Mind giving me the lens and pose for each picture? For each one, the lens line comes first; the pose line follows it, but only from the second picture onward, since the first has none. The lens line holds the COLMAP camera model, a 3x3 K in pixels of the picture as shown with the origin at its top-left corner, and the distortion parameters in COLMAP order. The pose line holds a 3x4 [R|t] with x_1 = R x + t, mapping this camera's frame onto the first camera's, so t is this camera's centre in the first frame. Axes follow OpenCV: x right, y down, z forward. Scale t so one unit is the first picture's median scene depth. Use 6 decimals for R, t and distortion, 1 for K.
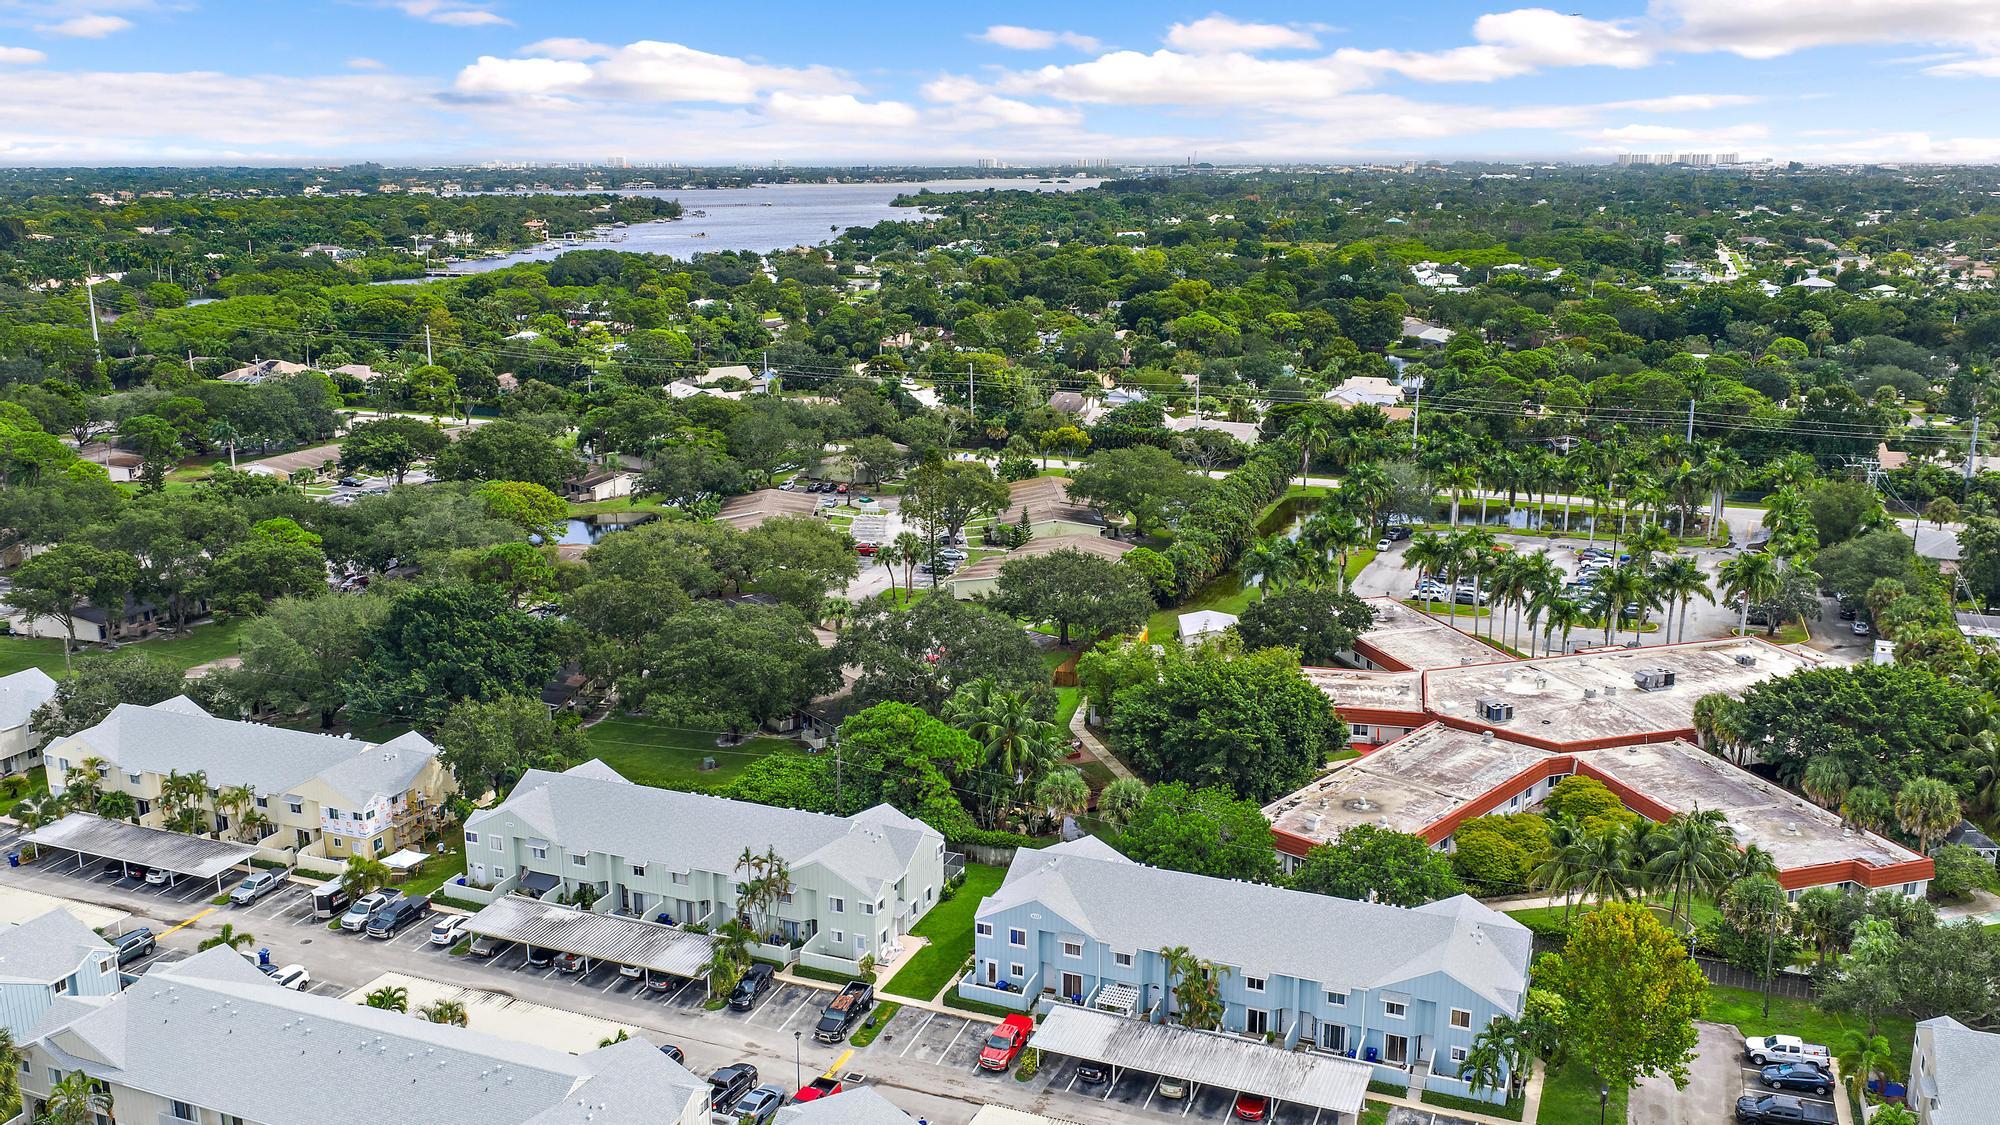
lens RADIAL K [[1670.2, 0, 1000.4], [0, 1670.2, 565.3], [0, 0, 1]] dist [0.023617, -0.043973]
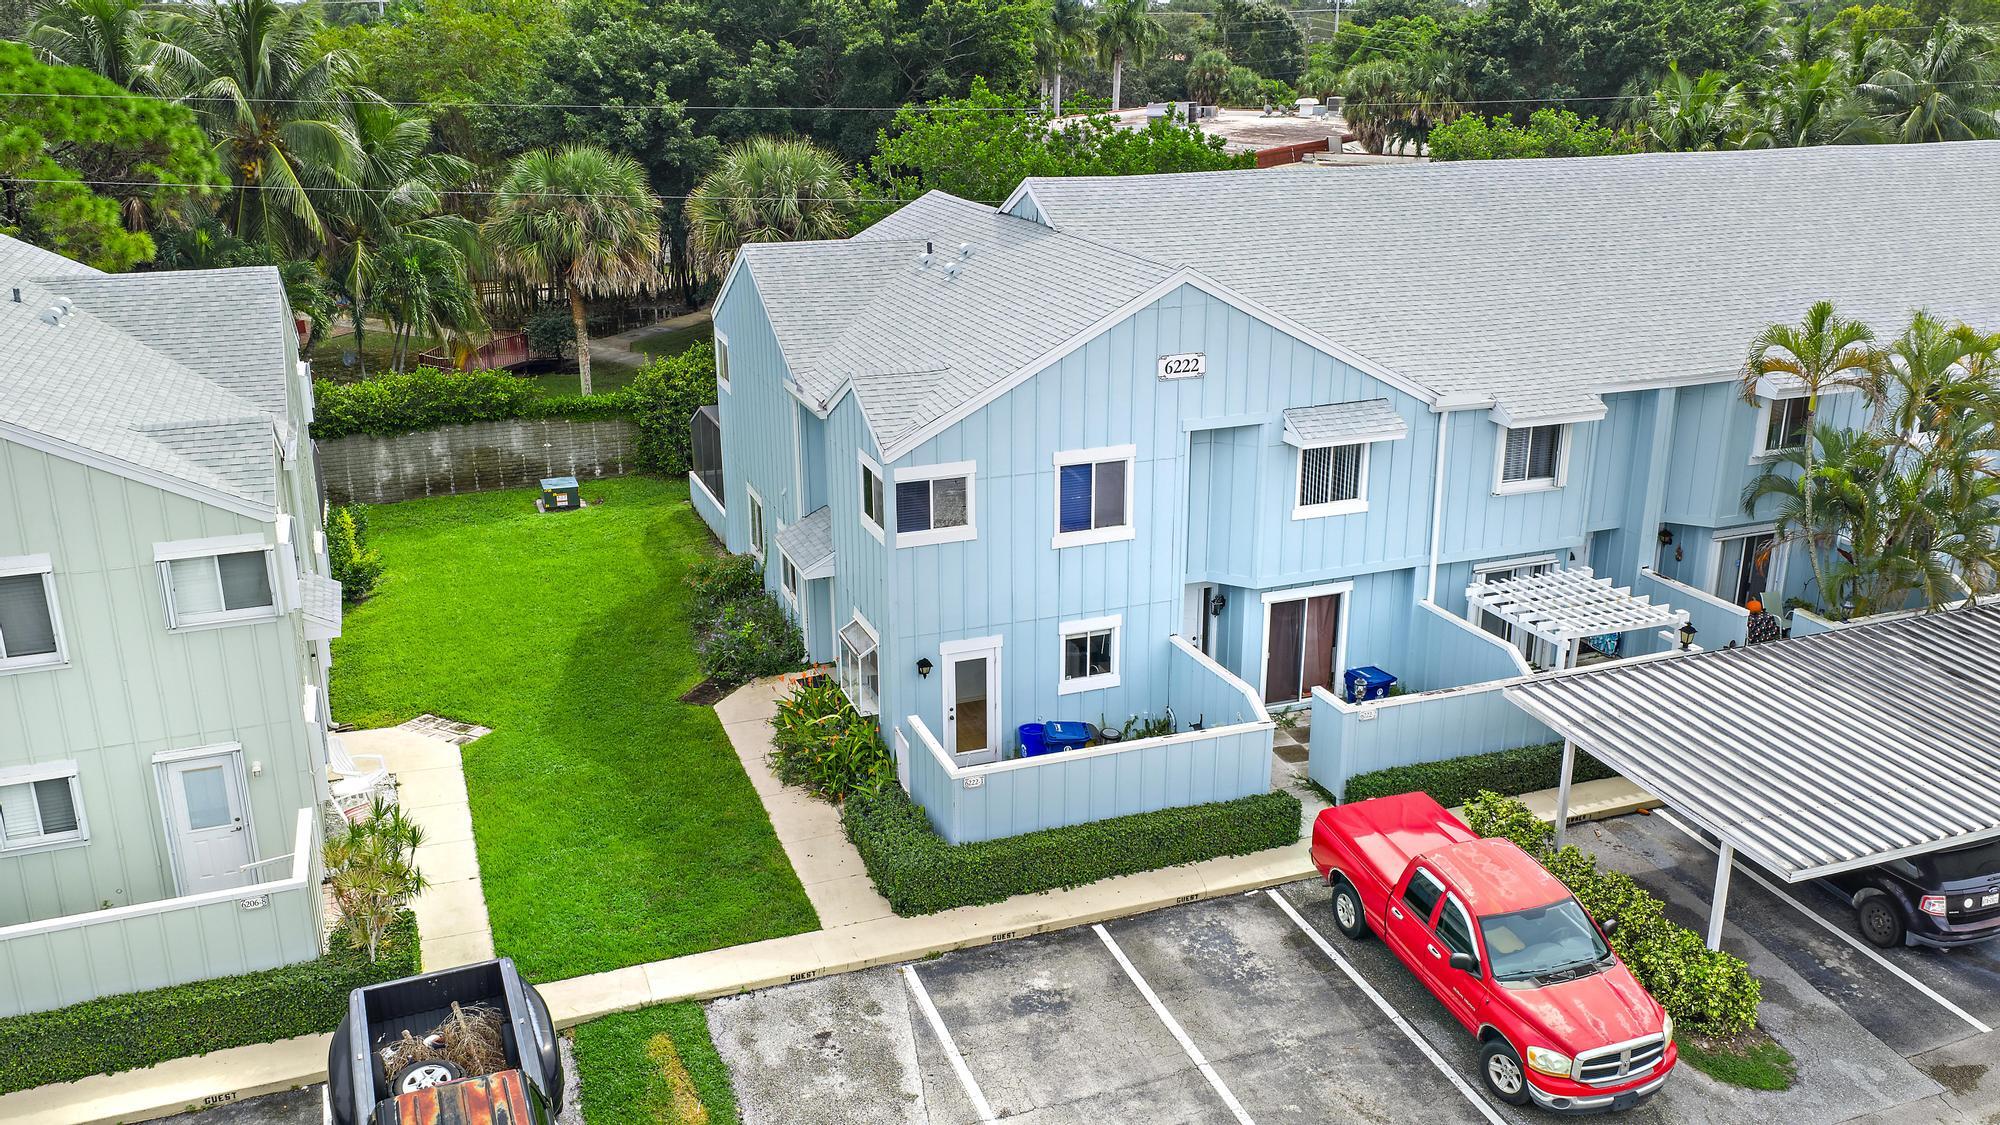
lens RADIAL K [[1670.2, 0, 1000.4], [0, 1670.2, 565.3], [0, 0, 1]] dist [0.023617, -0.043973]
pose [[0.731705, -0.215686, 0.646596, -0.116259], [0.164654, 0.976452, 0.139390, 0.168832], [-0.661435, 0.004473, 0.749989, 0.717316]]
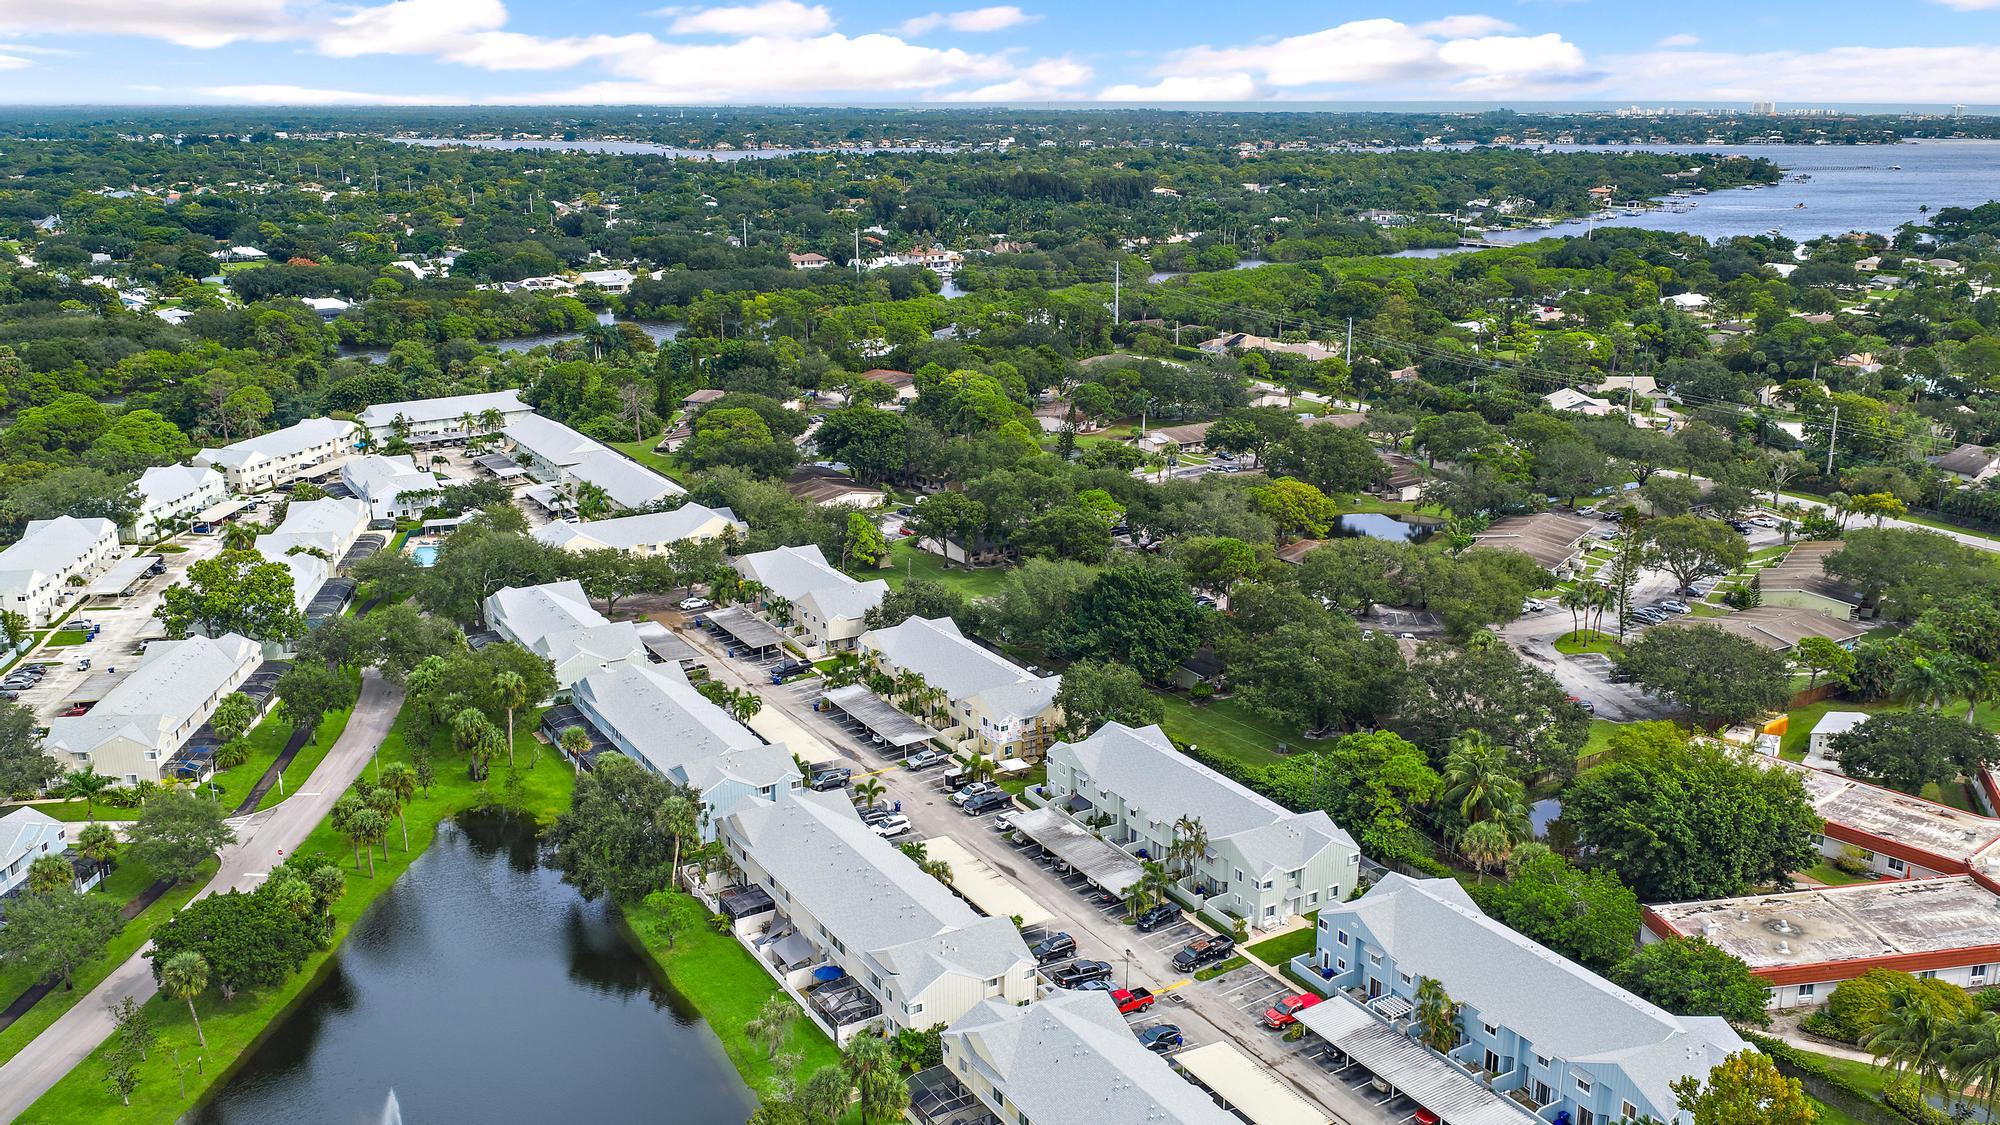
lens RADIAL K [[1670.2, 0, 1000.4], [0, 1670.2, 565.3], [0, 0, 1]] dist [0.023617, -0.043973]
pose [[0.801271, 0.161013, -0.576228, 0.403737], [-0.142005, 0.986767, 0.078264, -0.094240], [0.581205, 0.019116, 0.813533, -0.138207]]
